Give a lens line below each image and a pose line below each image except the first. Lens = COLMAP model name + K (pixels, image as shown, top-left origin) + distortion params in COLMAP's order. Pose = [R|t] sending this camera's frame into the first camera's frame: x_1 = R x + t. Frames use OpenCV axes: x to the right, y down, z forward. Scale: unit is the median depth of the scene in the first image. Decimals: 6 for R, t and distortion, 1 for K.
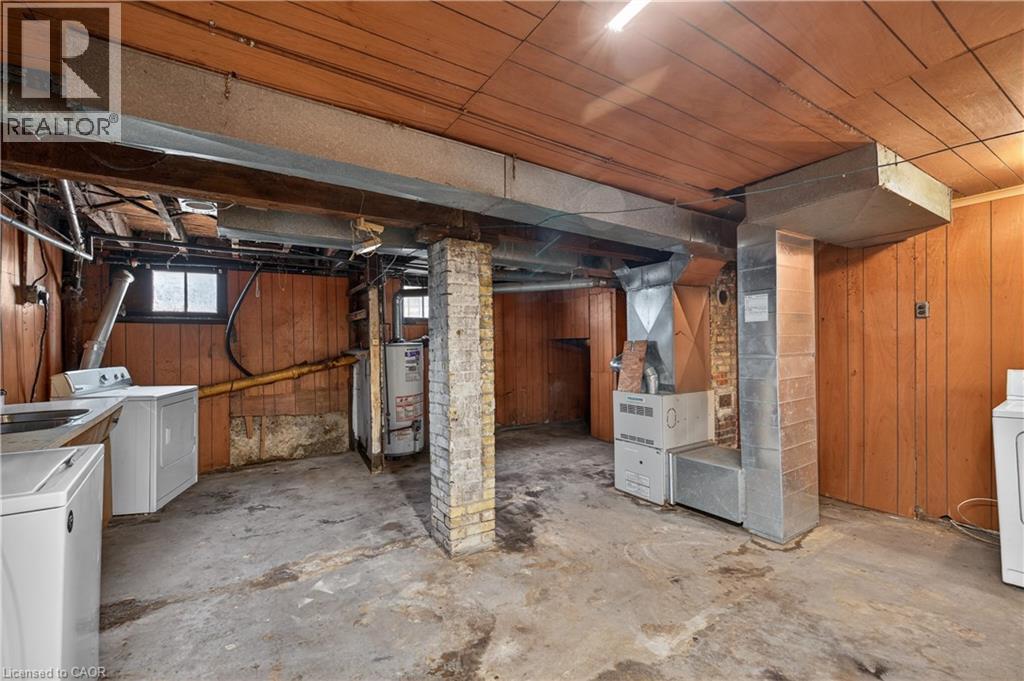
lens RADIAL K [[428.2, 0, 510.7], [0, 428.2, 344.7], [0, 0, 1]] dist [0.001266, -0.000070]
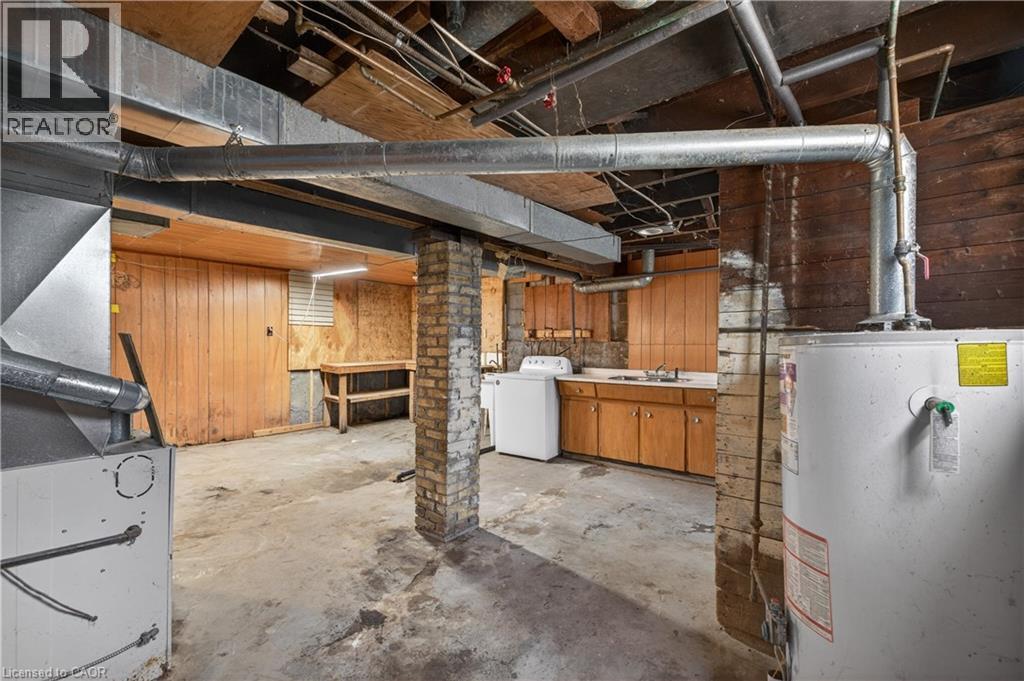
lens RADIAL K [[428.2, 0, 510.7], [0, 428.2, 344.7], [0, 0, 1]] dist [0.001266, -0.000070]
pose [[-0.951934, 0.003891, -0.306280, 0.062766], [0.001939, 0.999976, 0.006678, 0.001395], [0.306298, 0.005763, -0.951918, 2.091883]]
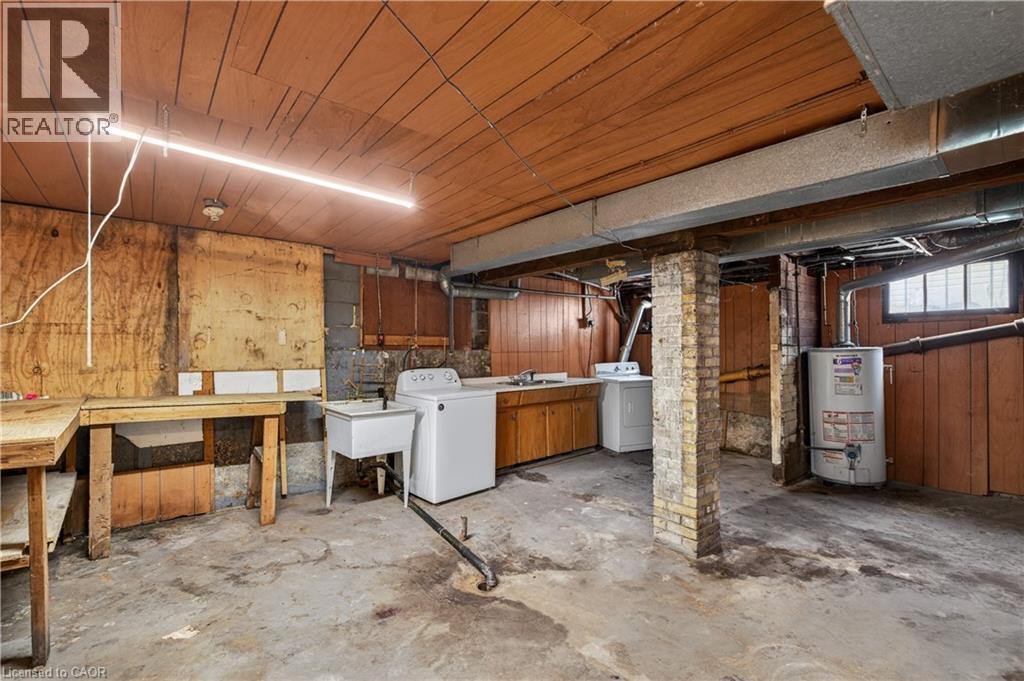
lens RADIAL K [[449.2, 0, 506.3], [0, 449.2, 347.0], [0, 0, 1]] dist [0.000322, -0.000231]
pose [[0.110667, 0.003247, -0.993852, 0.933881], [0.001655, 0.999993, 0.003452, -0.016371], [0.993856, -0.002027, 0.110661, 0.455666]]
